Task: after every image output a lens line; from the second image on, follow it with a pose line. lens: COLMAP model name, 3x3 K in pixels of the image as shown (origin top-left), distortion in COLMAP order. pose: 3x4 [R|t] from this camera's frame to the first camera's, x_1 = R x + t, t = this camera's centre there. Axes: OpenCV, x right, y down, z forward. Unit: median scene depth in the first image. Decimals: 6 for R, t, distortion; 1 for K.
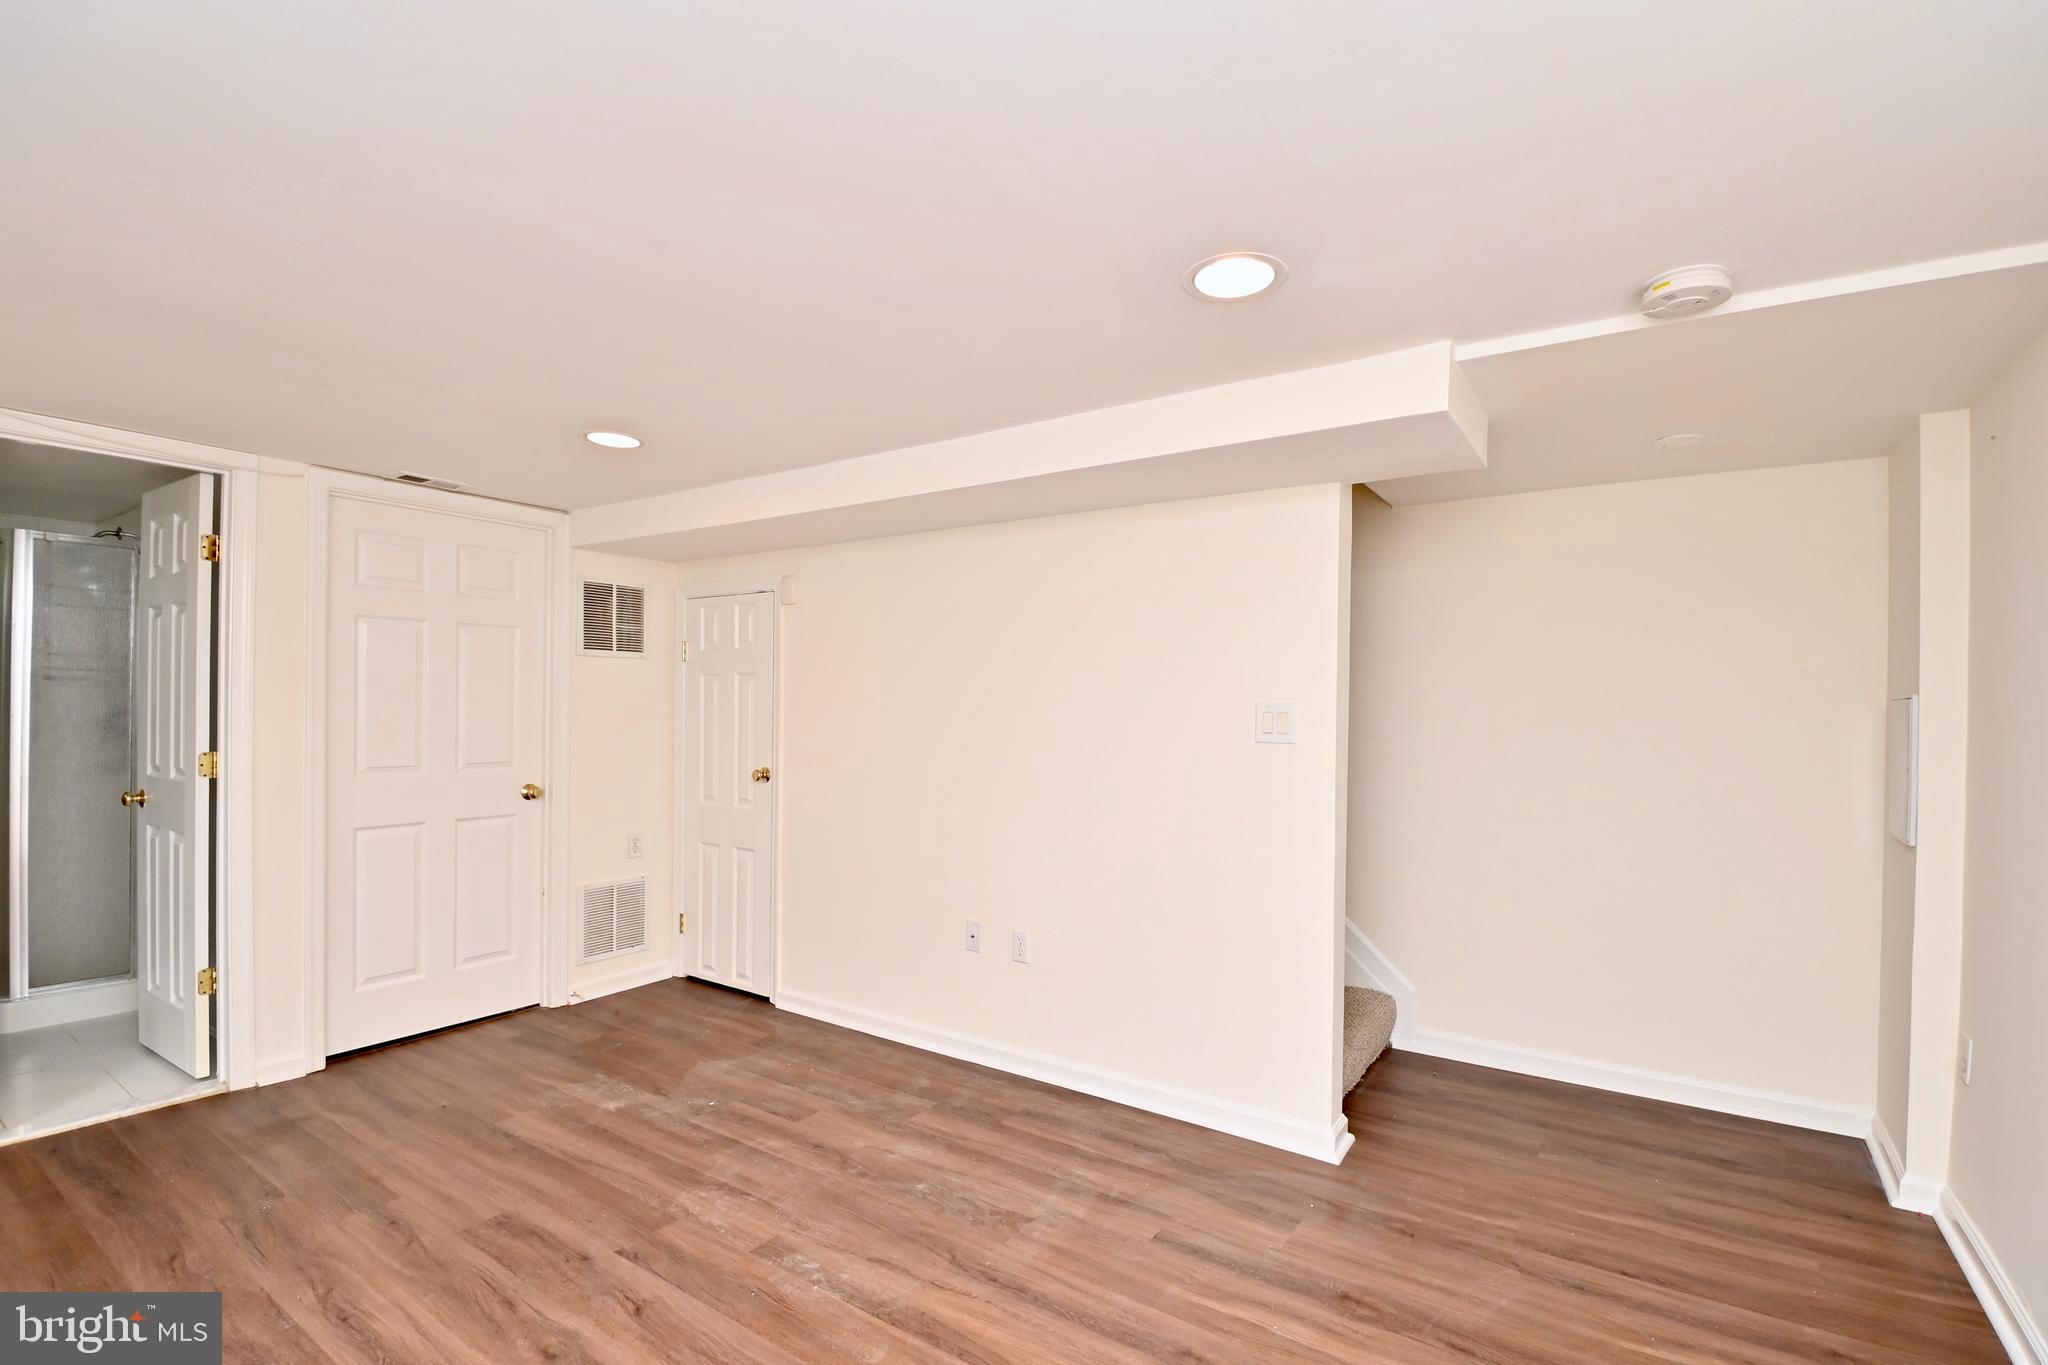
lens RADIAL K [[902.9, 0, 1029.6], [0, 902.9, 699.1], [0, 0, 1]] dist [0.001490, -0.010216]
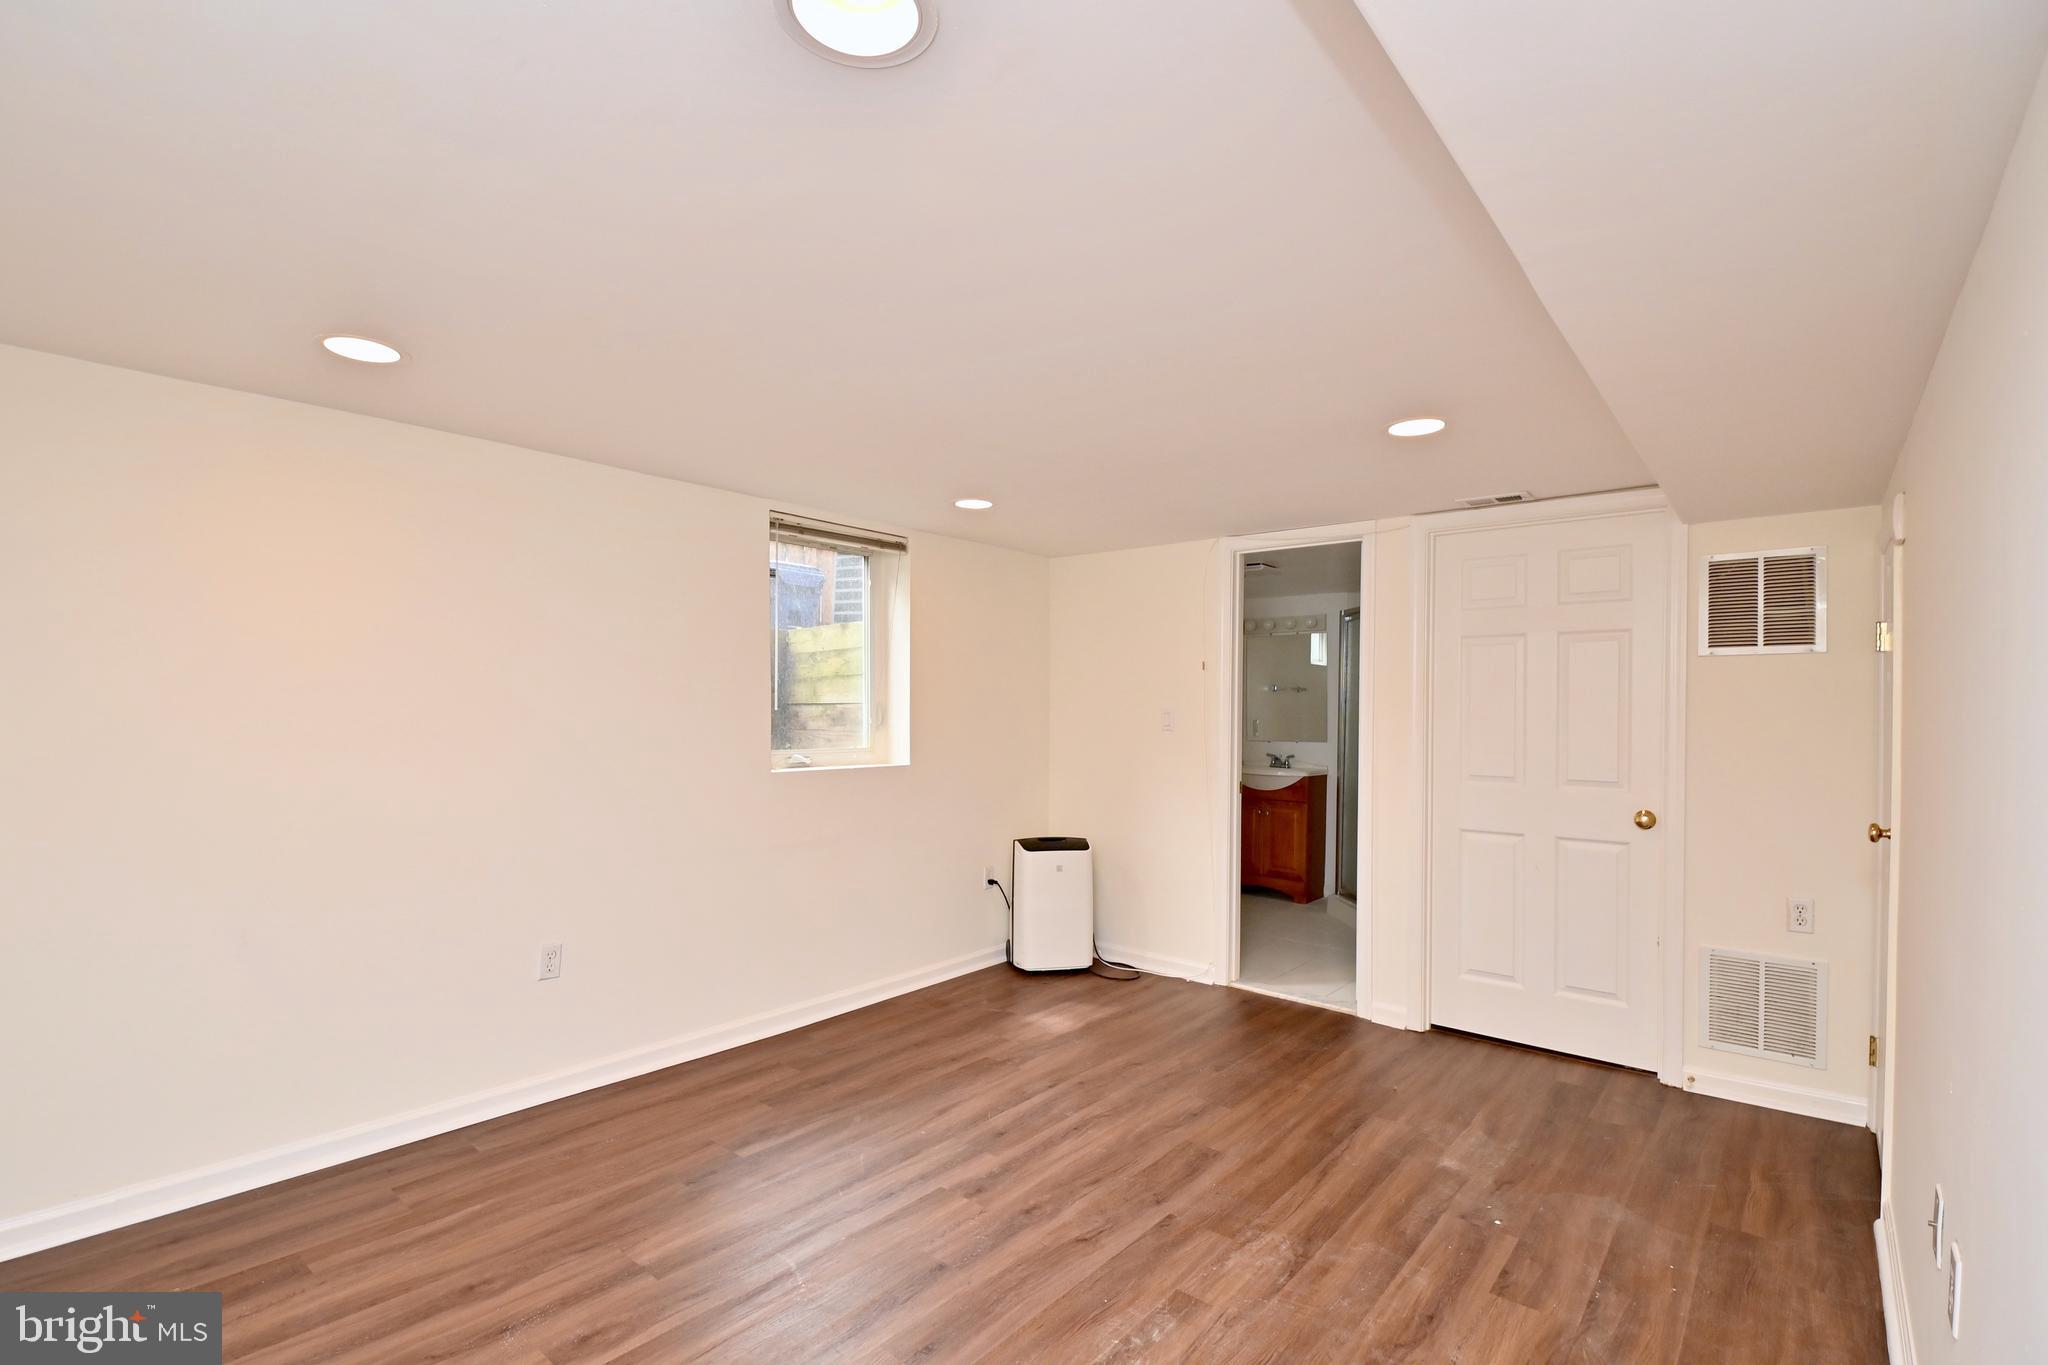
lens RADIAL K [[902.9, 0, 1033.9], [0, 902.9, 695.4], [0, 0, 1]] dist [0.001490, -0.010216]
pose [[-0.073718, -0.027600, -0.996897, 0.426397], [0.001077, 0.999614, -0.027755, 0.009905], [0.997279, -0.003120, -0.073660, 0.593806]]
